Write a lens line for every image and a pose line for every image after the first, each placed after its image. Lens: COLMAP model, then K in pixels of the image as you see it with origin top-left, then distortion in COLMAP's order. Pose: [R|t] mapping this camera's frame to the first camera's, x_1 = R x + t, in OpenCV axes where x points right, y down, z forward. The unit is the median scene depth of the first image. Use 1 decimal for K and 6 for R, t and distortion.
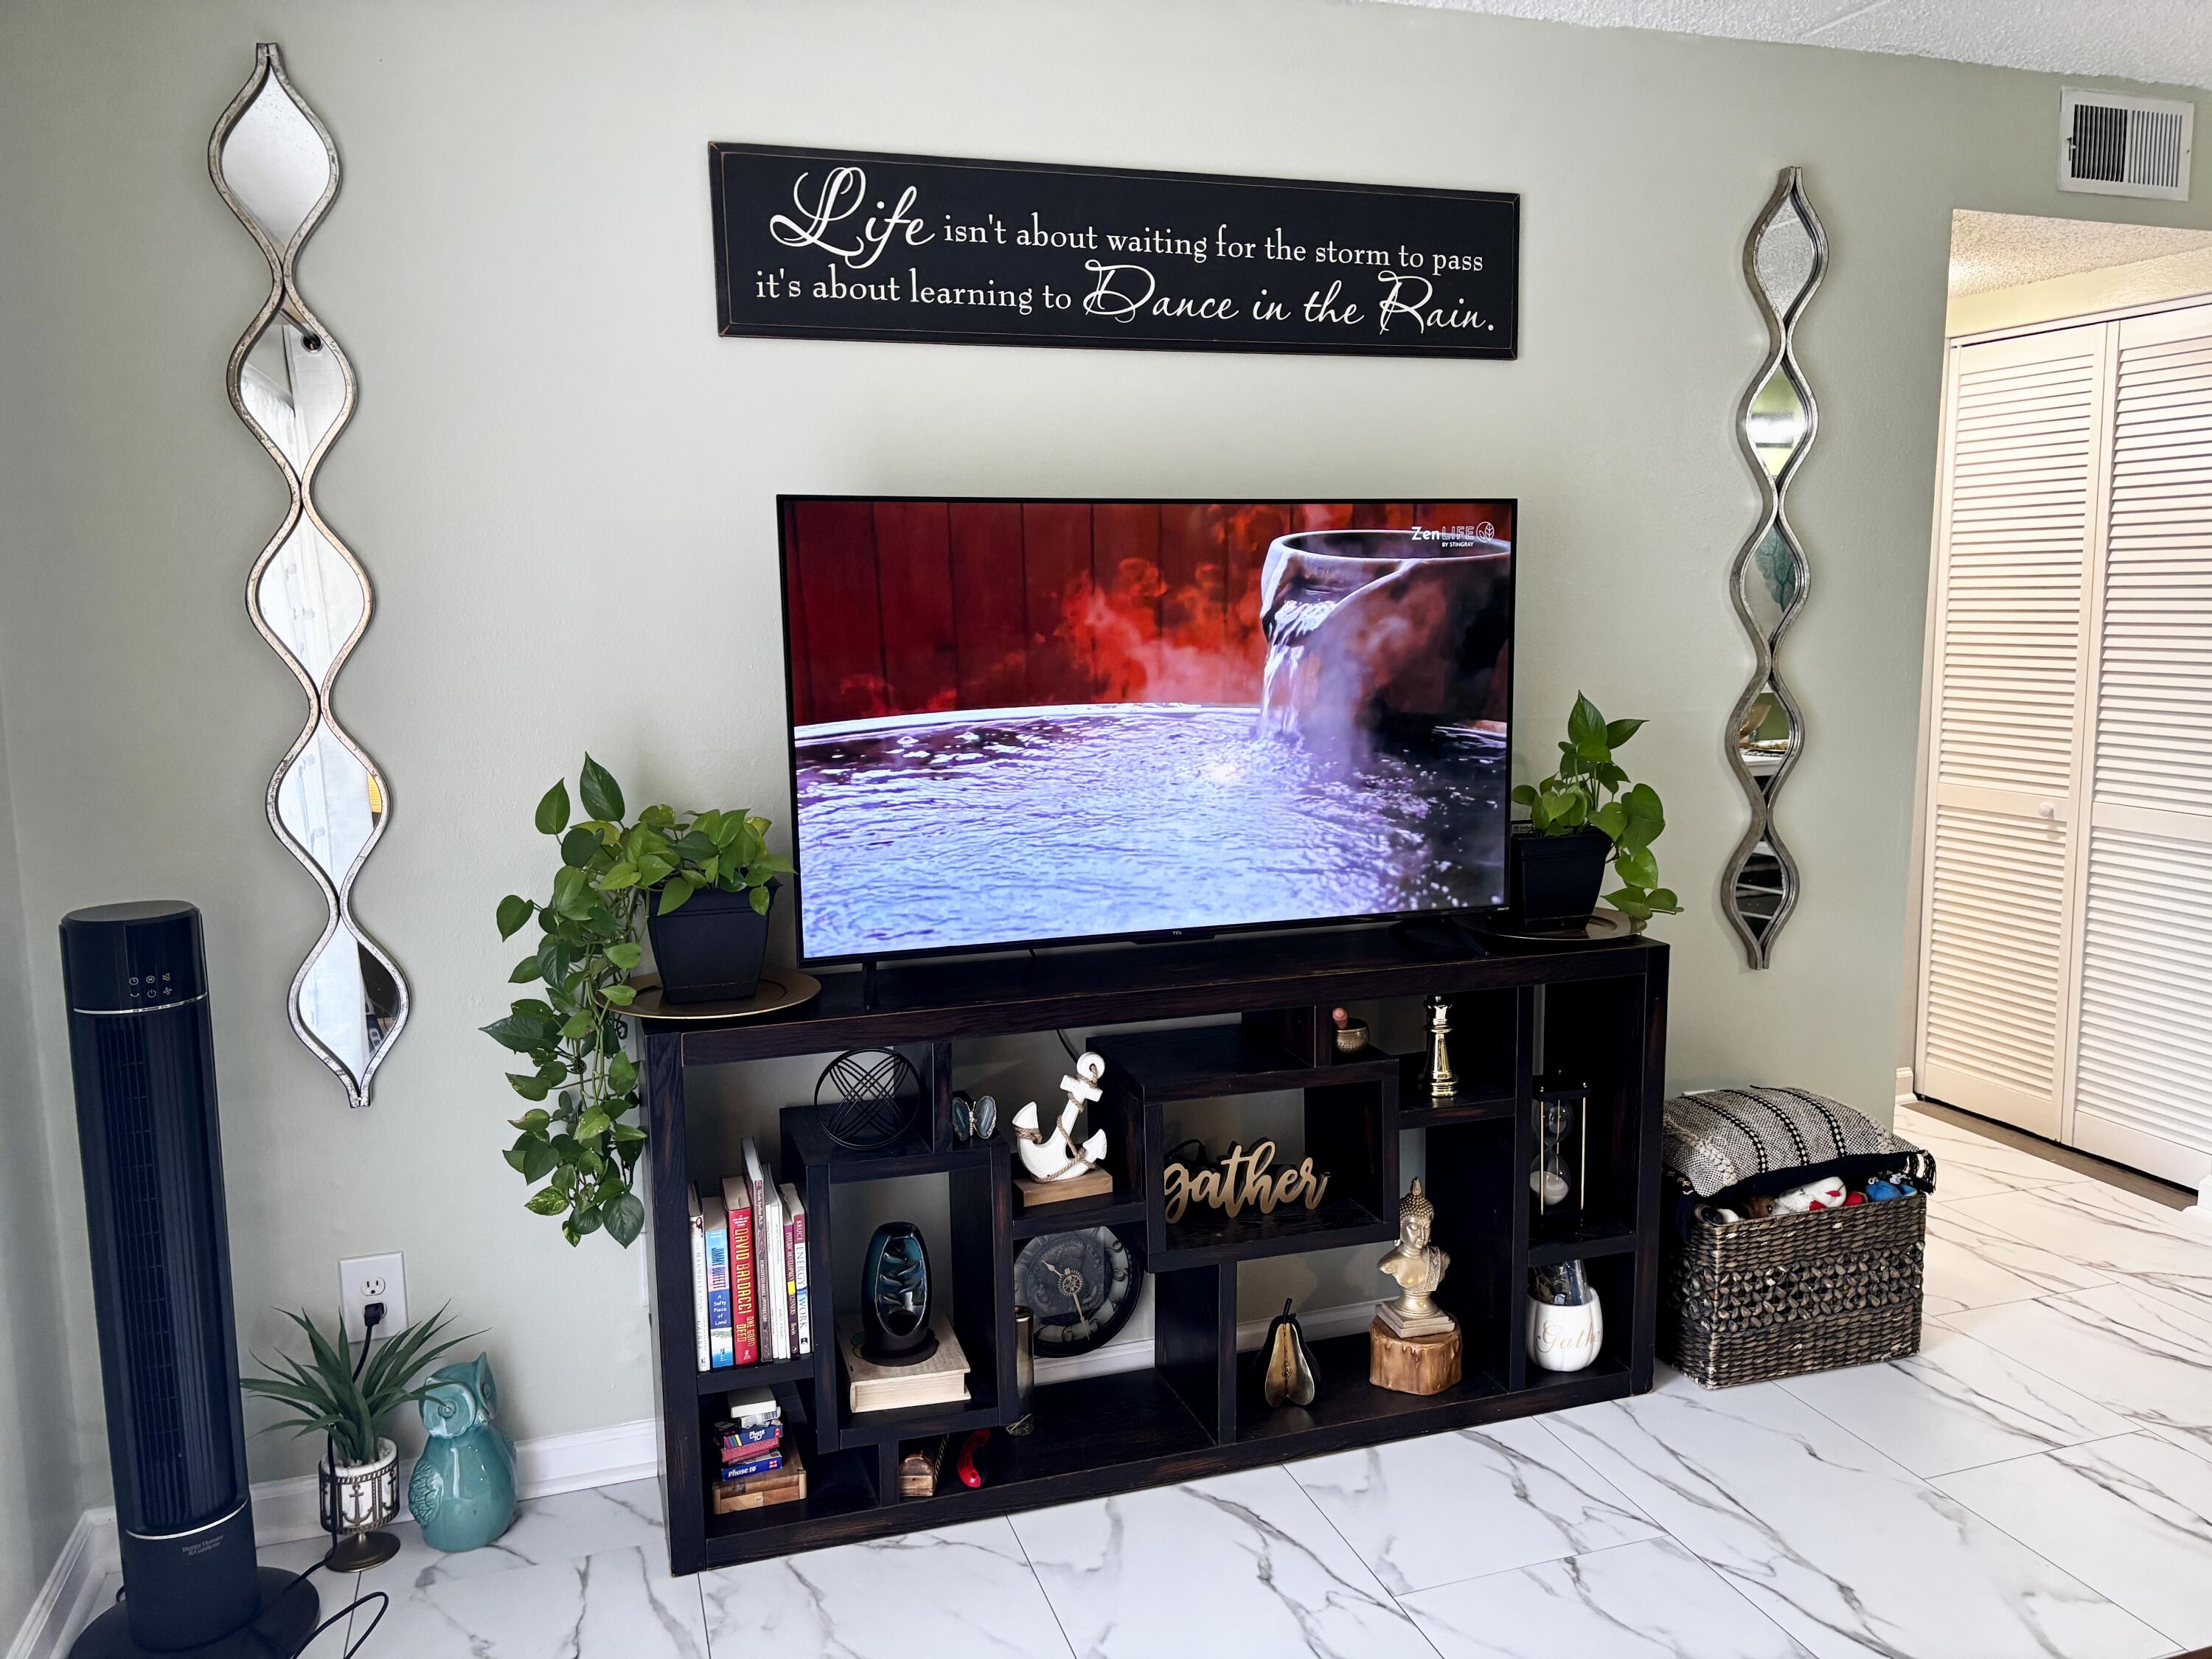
lens RADIAL K [[1671.1, 0, 1121.0], [0, 1671.1, 828.4], [0, 0, 1]] dist [0.025470, -0.010876]
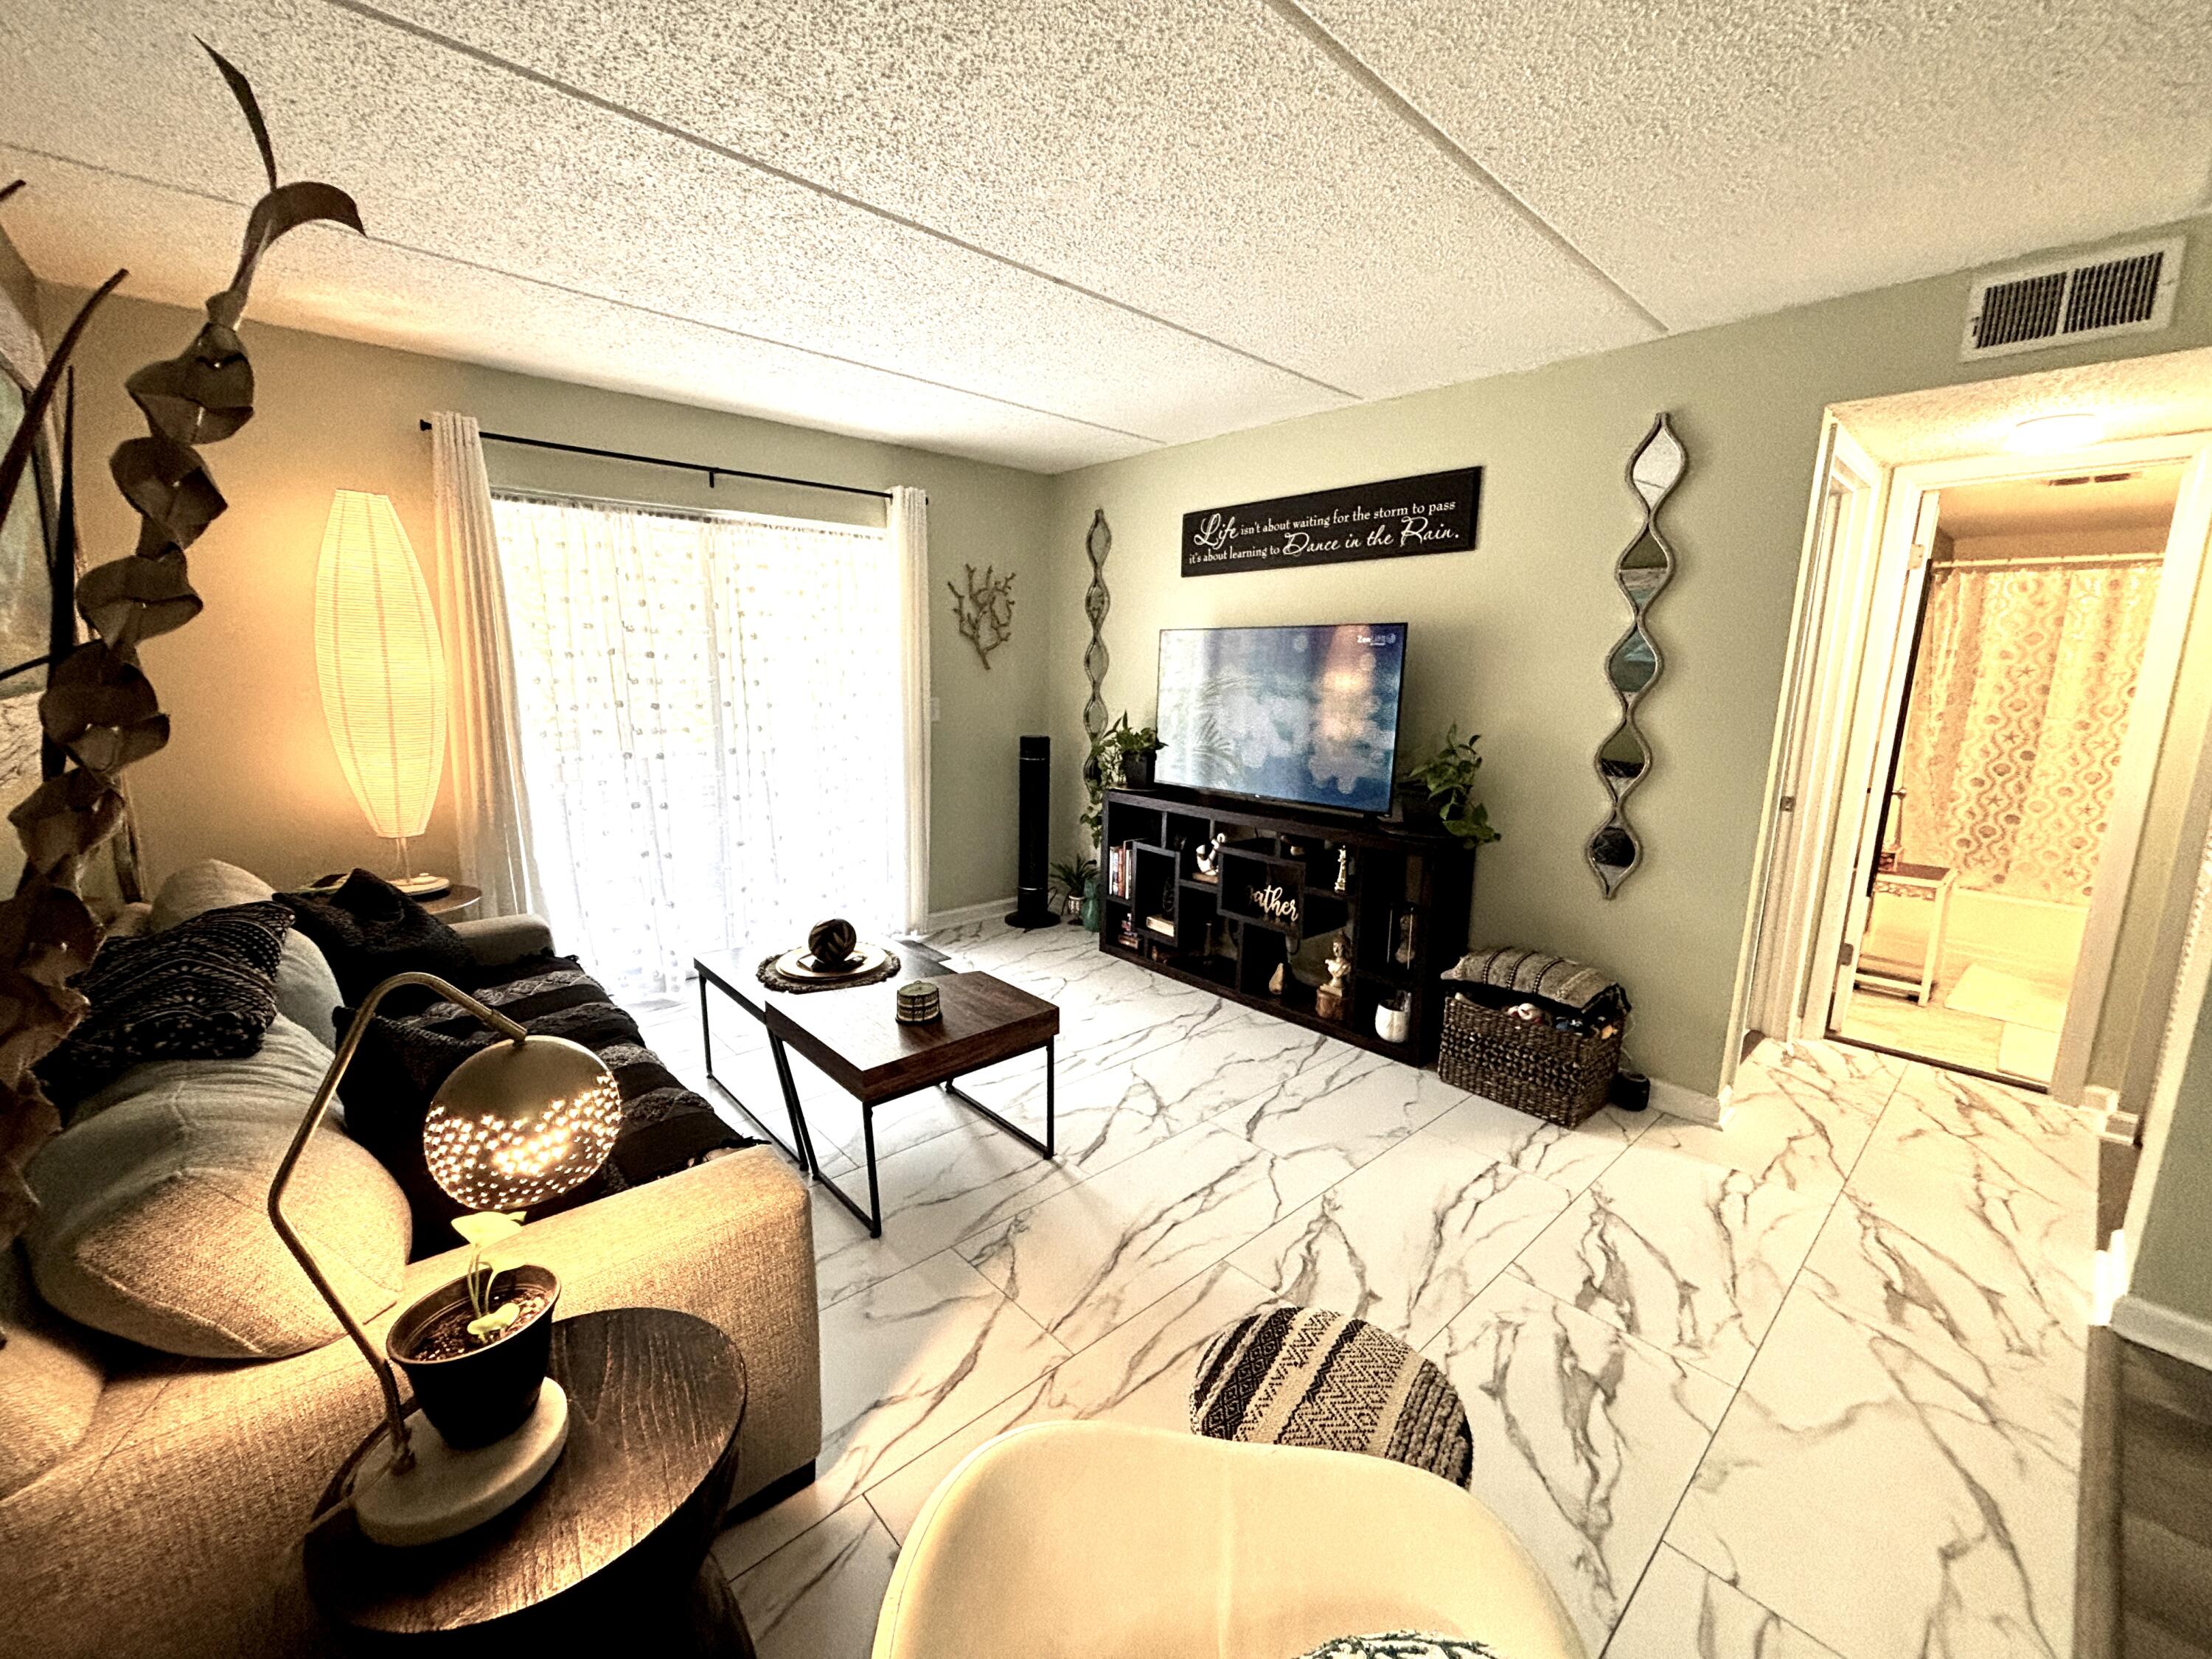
lens RADIAL K [[887.1, 0, 1102.7], [0, 887.1, 828.2], [0, 0, 1]] dist [0.000637, -0.001337]
pose [[0.403033, 0.184615, -0.896372, 1.124693], [-0.145309, 0.979927, 0.136489, -0.039307], [0.903576, 0.075241, 0.421769, 0.197937]]
